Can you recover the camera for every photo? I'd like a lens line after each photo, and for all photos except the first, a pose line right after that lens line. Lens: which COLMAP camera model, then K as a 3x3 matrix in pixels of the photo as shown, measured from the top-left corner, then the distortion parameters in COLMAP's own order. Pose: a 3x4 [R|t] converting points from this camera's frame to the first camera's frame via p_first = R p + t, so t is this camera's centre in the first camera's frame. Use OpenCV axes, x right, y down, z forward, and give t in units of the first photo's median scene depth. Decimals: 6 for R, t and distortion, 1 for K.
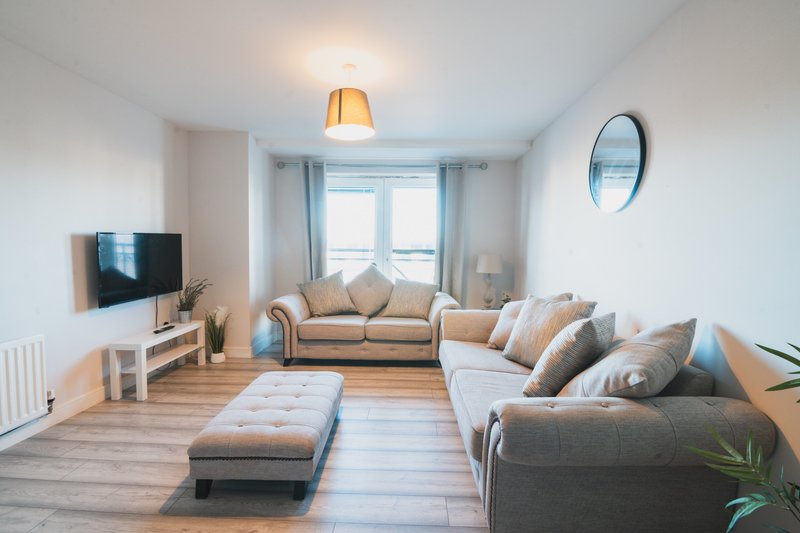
lens RADIAL K [[362.3, 0, 400.0], [0, 362.3, 266.5], [0, 0, 1]] dist [-0.014469, -0.000596]
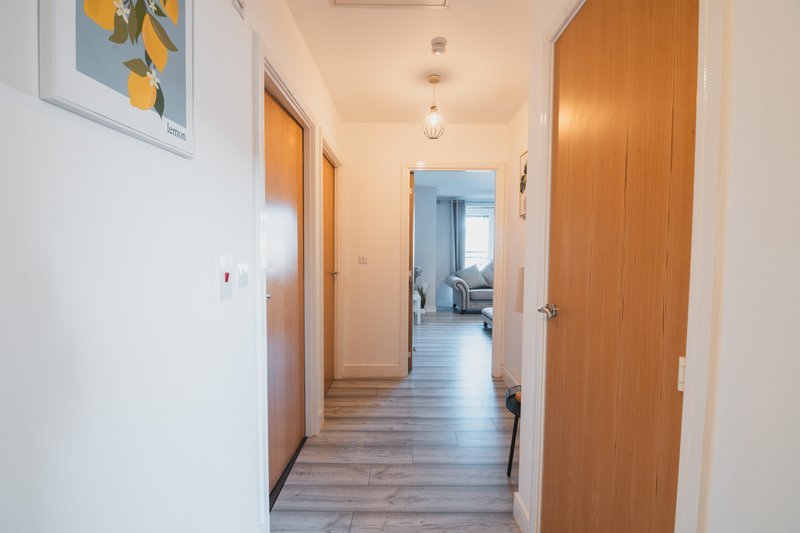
lens RADIAL K [[378.1, 0, 400.6], [0, 378.1, 259.9], [0, 0, 1]] dist [-0.011579, -0.000843]
pose [[0.999653, -0.002669, 0.026201, -0.681996], [0.003266, 0.999735, -0.022780, 0.038735], [-0.026133, 0.022858, 0.999397, -0.939998]]
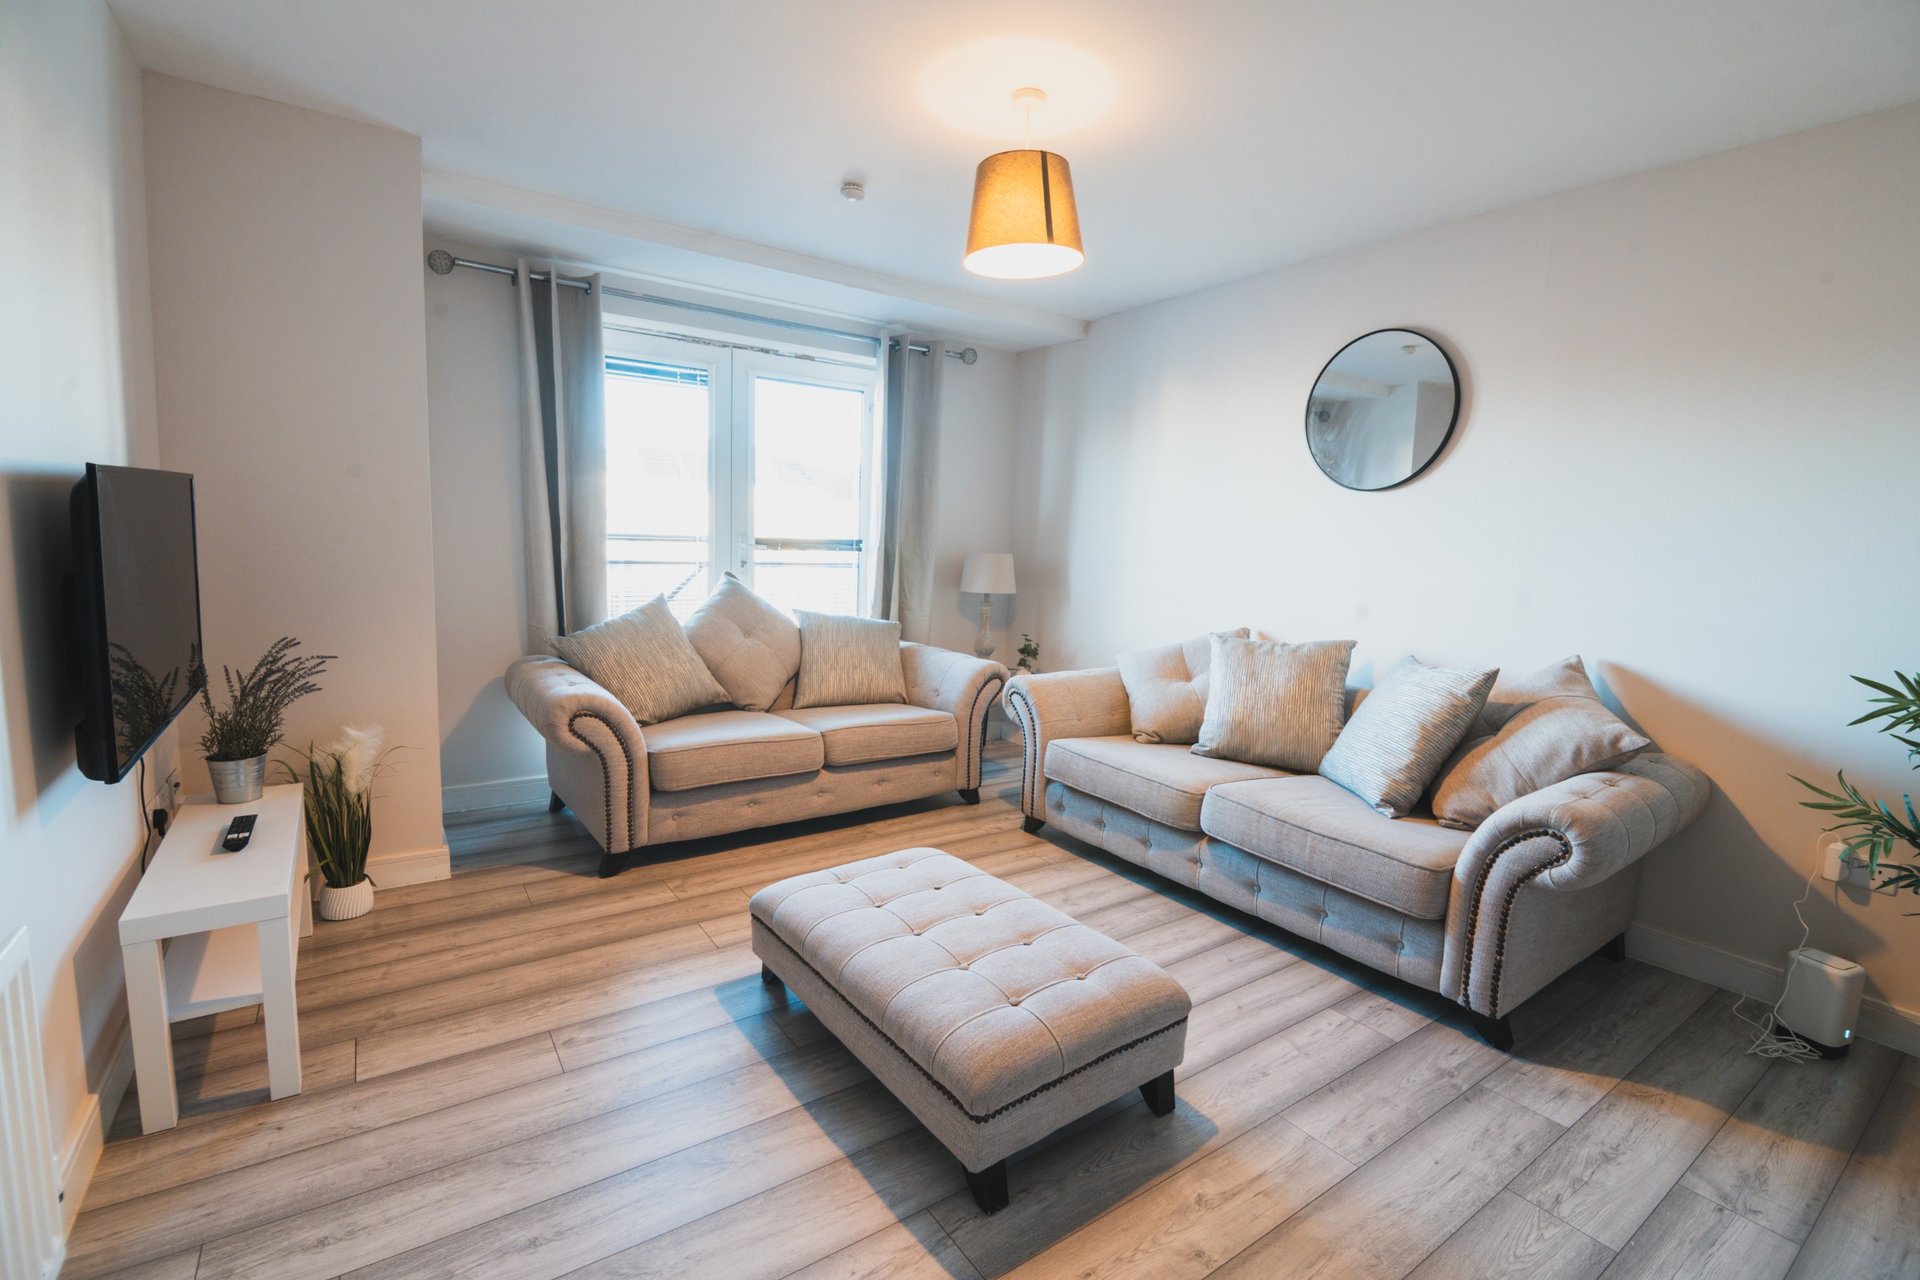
lens RADIAL K [[855.2, 0, 963.3], [0, 855.2, 632.2], [0, 0, 1]] dist [-0.011478, -0.000902]
pose [[0.804625, -0.050224, 0.591656, -0.515065], [0.006692, 0.997120, 0.075541, -0.017286], [-0.593746, -0.056823, 0.802644, 0.154021]]
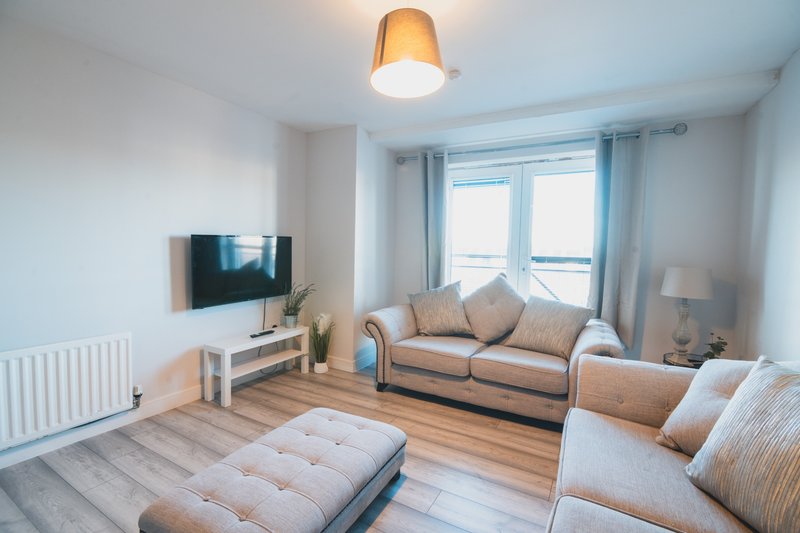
lens RADIAL K [[356.3, 0, 401.4], [0, 356.3, 263.2], [0, 0, 1]] dist [-0.011478, -0.000902]
pose [[0.886747, 0.027884, -0.461414, 0.108345], [-0.037071, 0.999254, -0.010856, -0.018405], [0.460766, 0.026732, 0.887119, 0.272410]]
